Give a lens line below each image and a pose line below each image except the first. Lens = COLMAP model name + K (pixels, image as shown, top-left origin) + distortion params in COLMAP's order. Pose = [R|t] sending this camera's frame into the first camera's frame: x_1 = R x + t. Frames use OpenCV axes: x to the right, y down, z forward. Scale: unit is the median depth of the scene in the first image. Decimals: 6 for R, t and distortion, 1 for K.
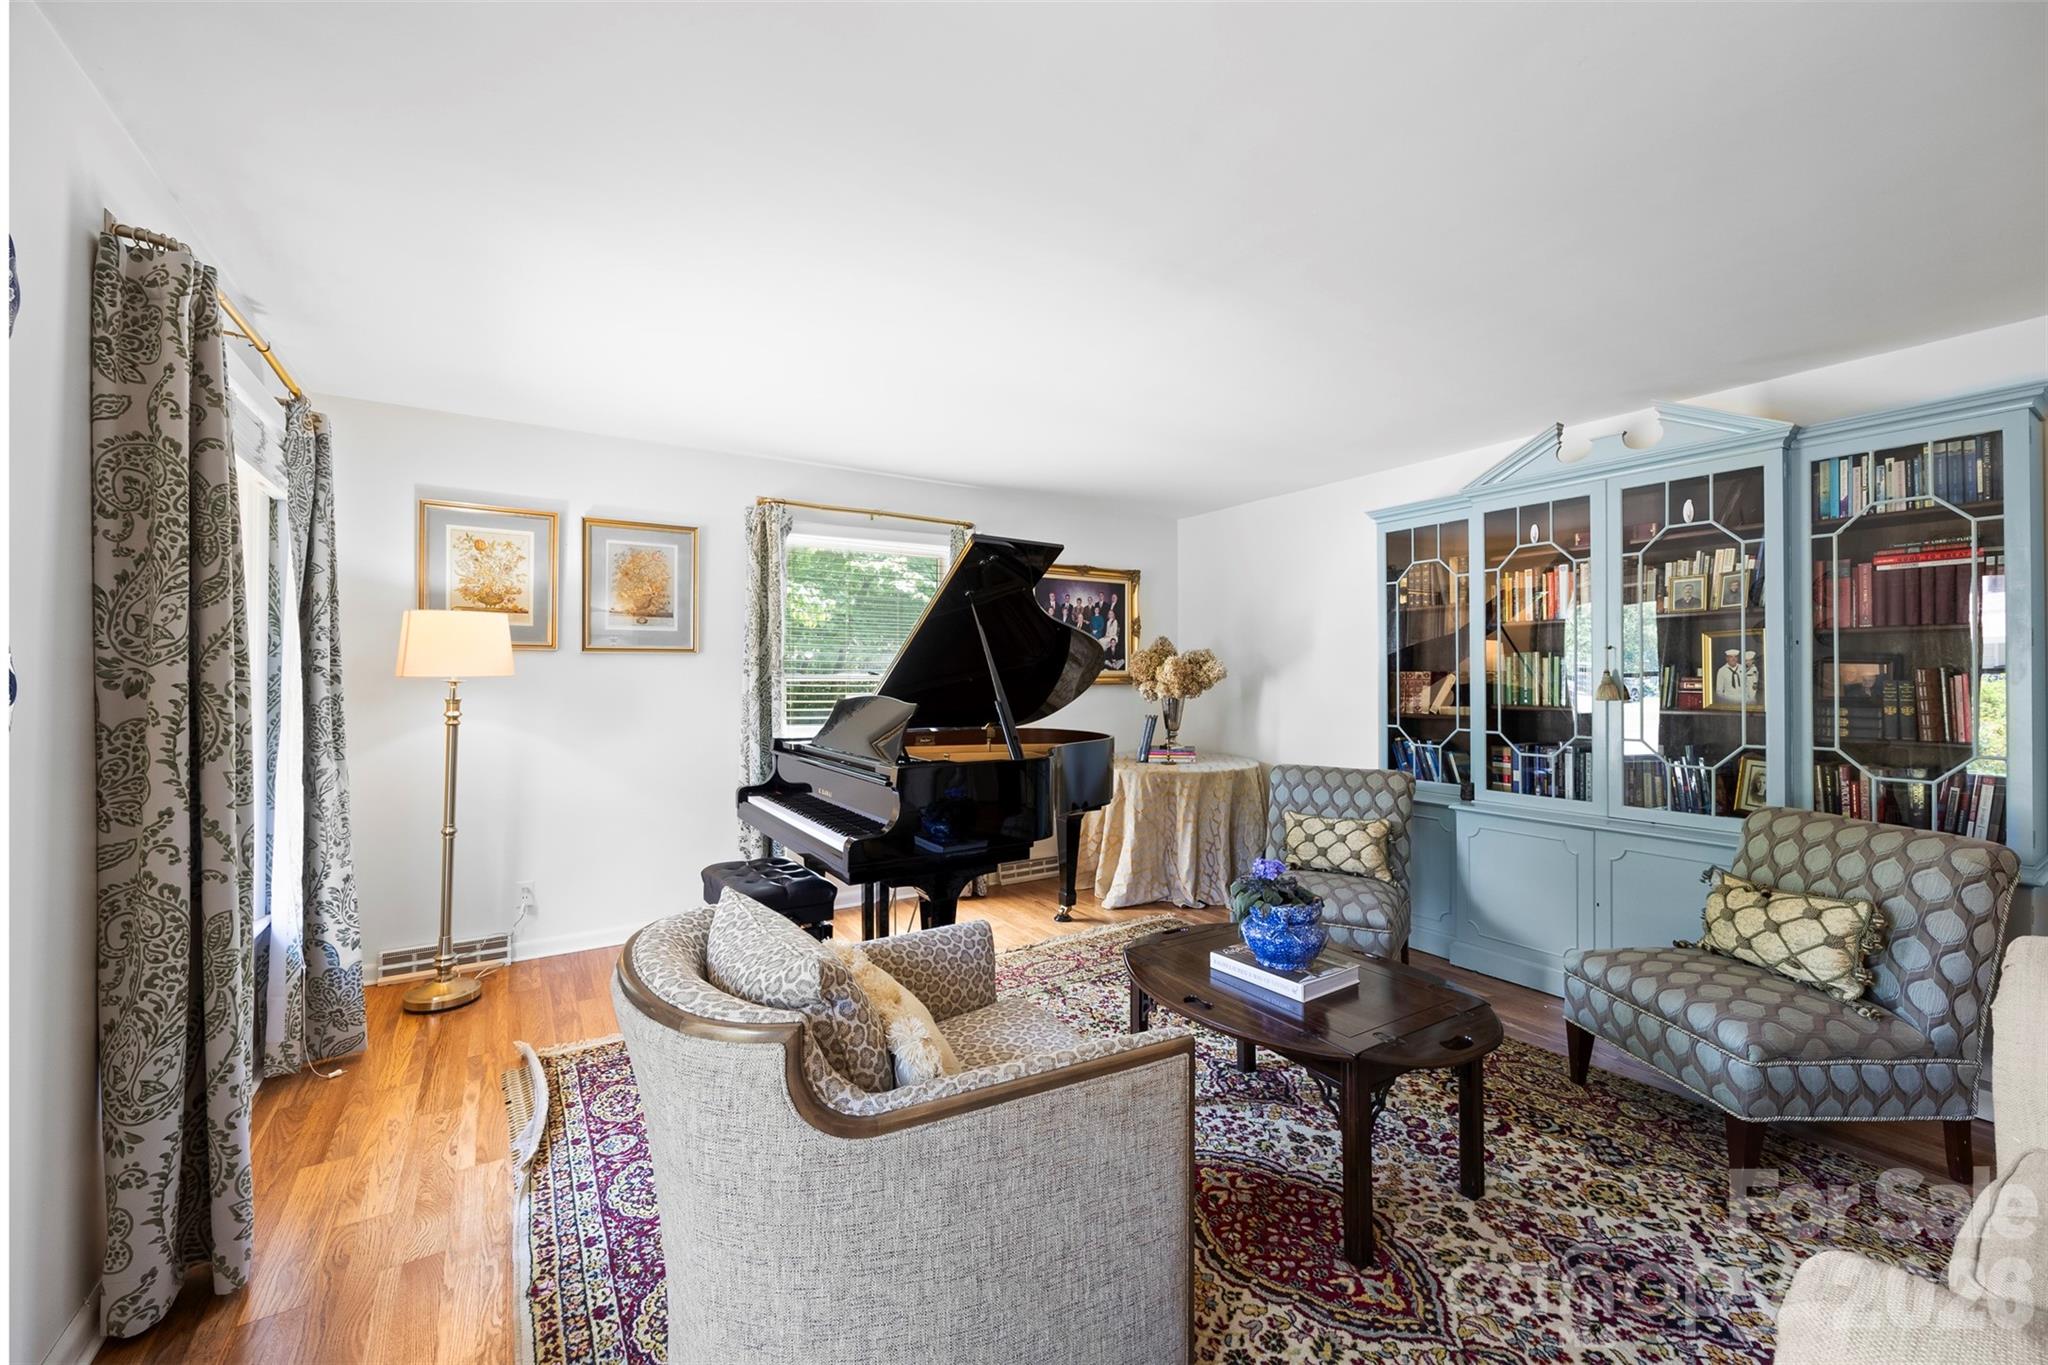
lens RADIAL K [[795.5, 0, 1028.5], [0, 795.5, 676.3], [0, 0, 1]] dist [-0.003633, 0.000619]
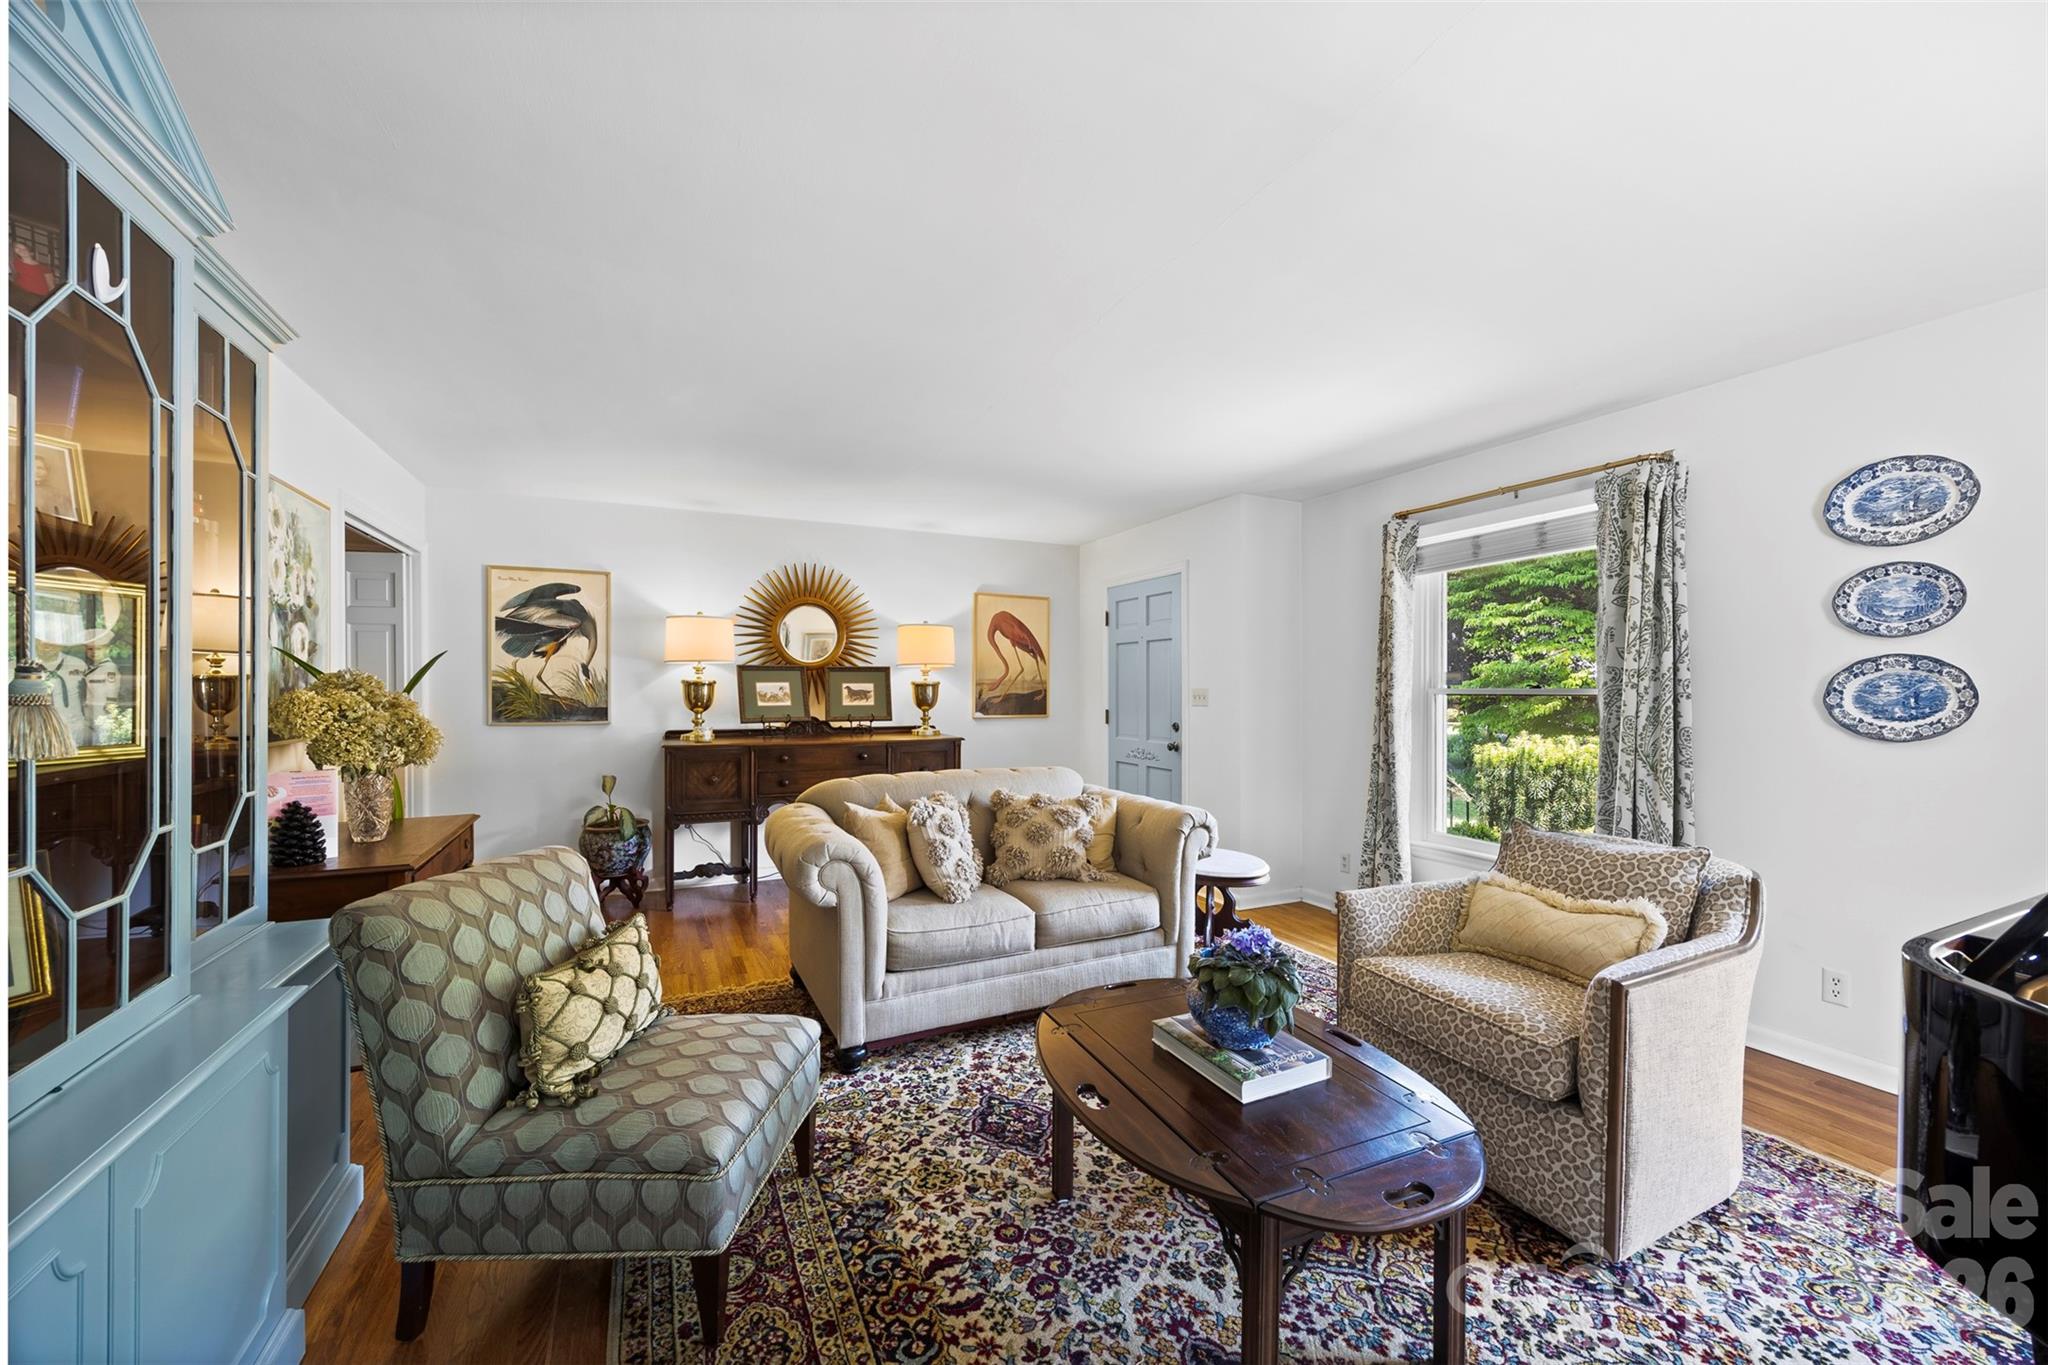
lens RADIAL K [[795.5, 0, 1036.5], [0, 795.5, 686.6], [0, 0, 1]] dist [-0.003633, 0.000619]
pose [[-0.992826, -0.002015, 0.119553, 0.431983], [-0.002689, 0.999981, -0.005482, 0.005653], [-0.119539, -0.005764, -0.992813, 1.851113]]
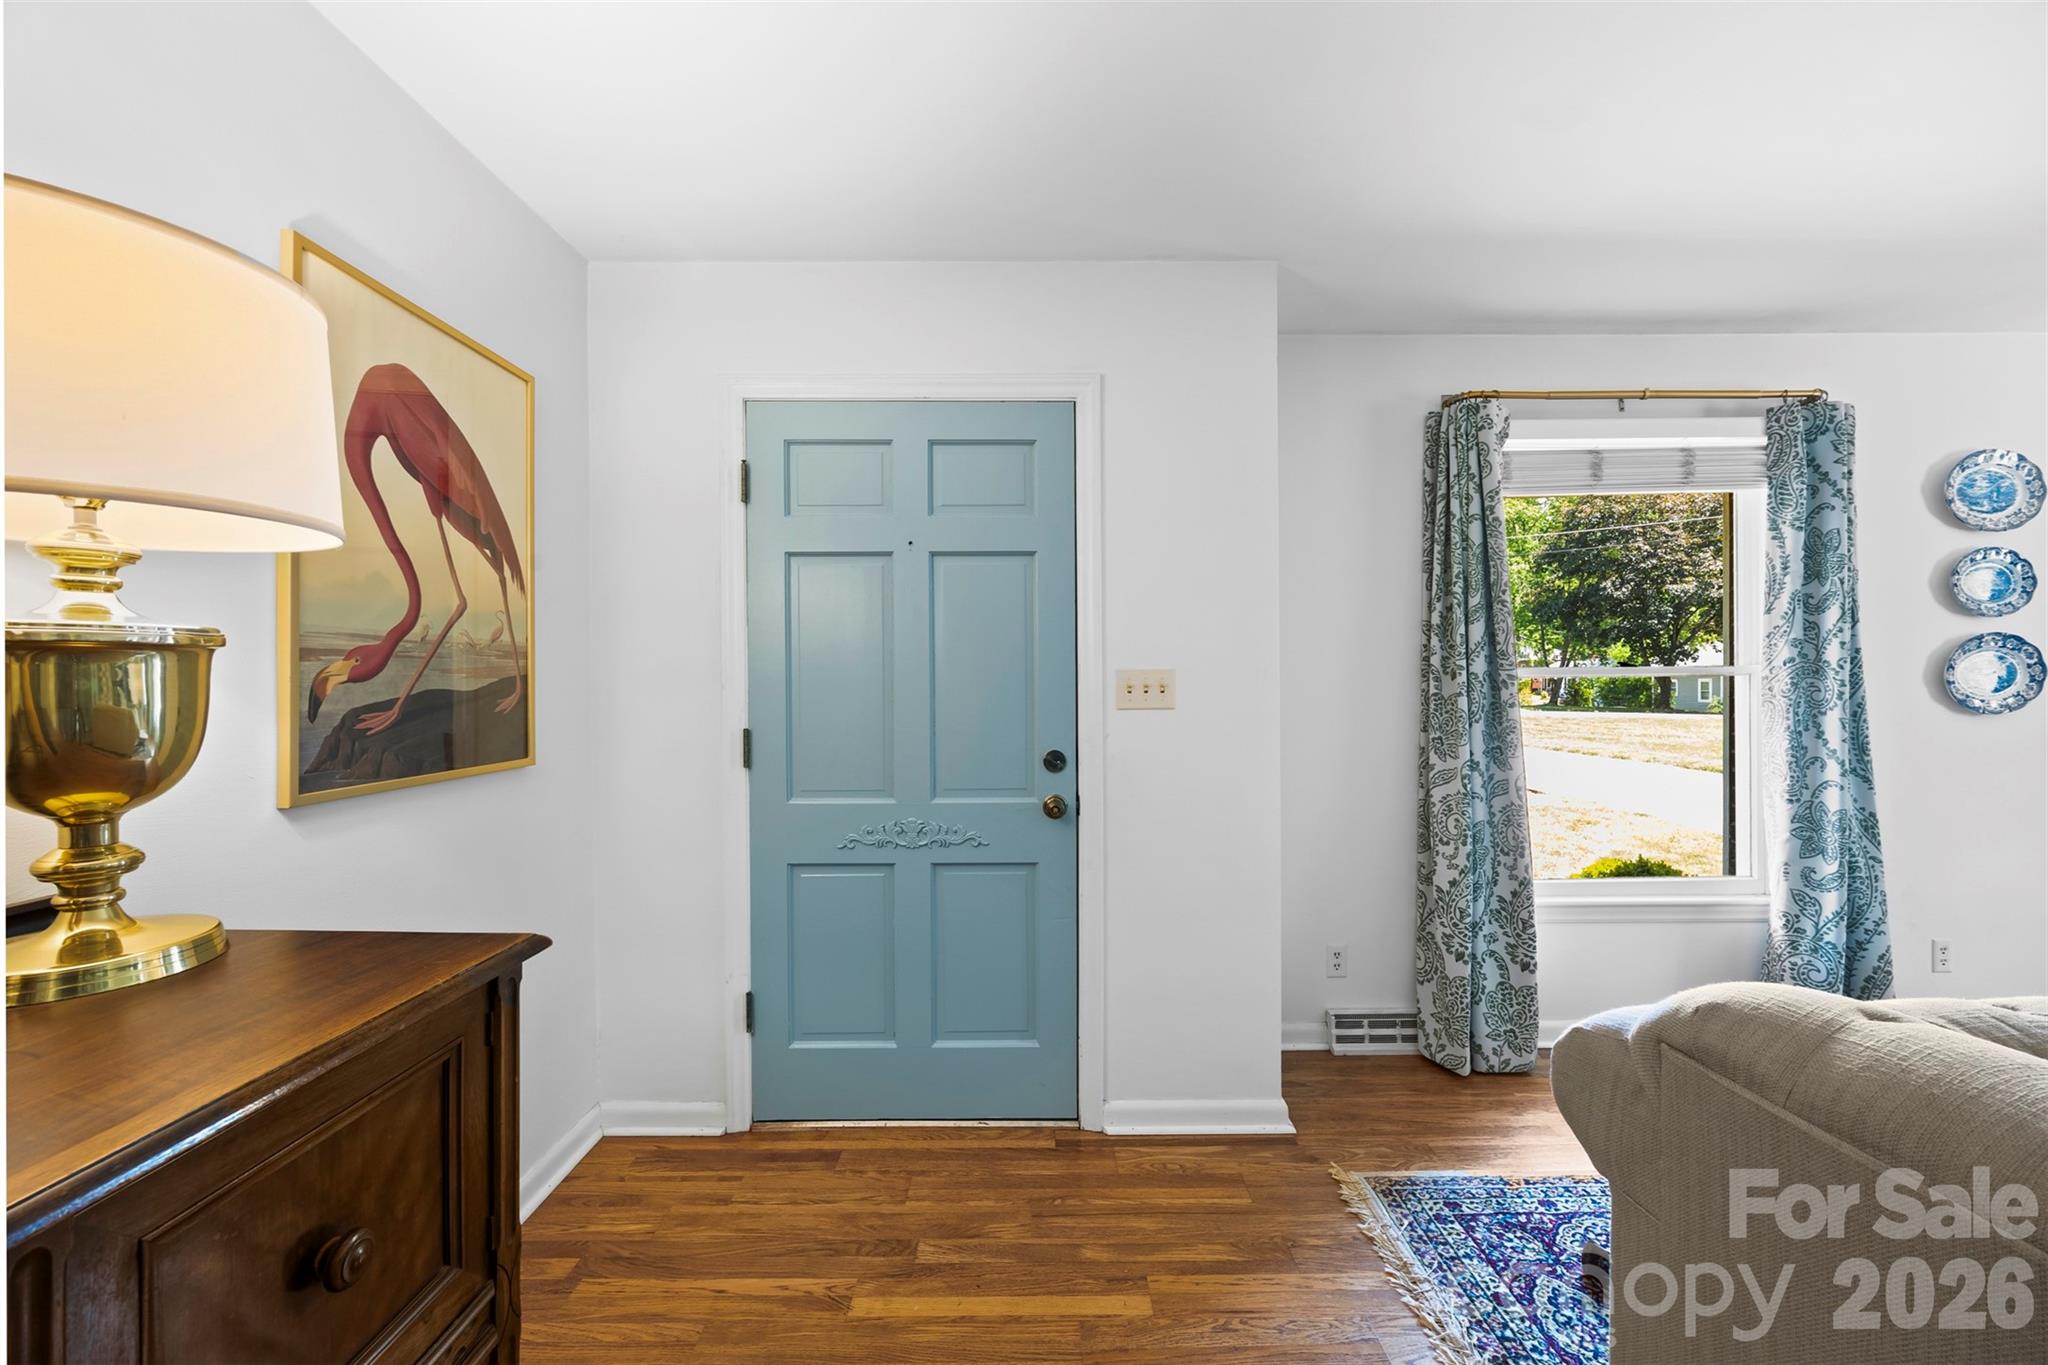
lens RADIAL K [[795.5, 0, 1036.3], [0, 795.5, 676.9], [0, 0, 1]] dist [-0.003633, 0.000619]
pose [[-0.535209, 0.004595, -0.844707, 1.194211], [0.008224, 0.999966, 0.000229, 0.005544], [0.844680, -0.006824, -0.535229, -0.092774]]
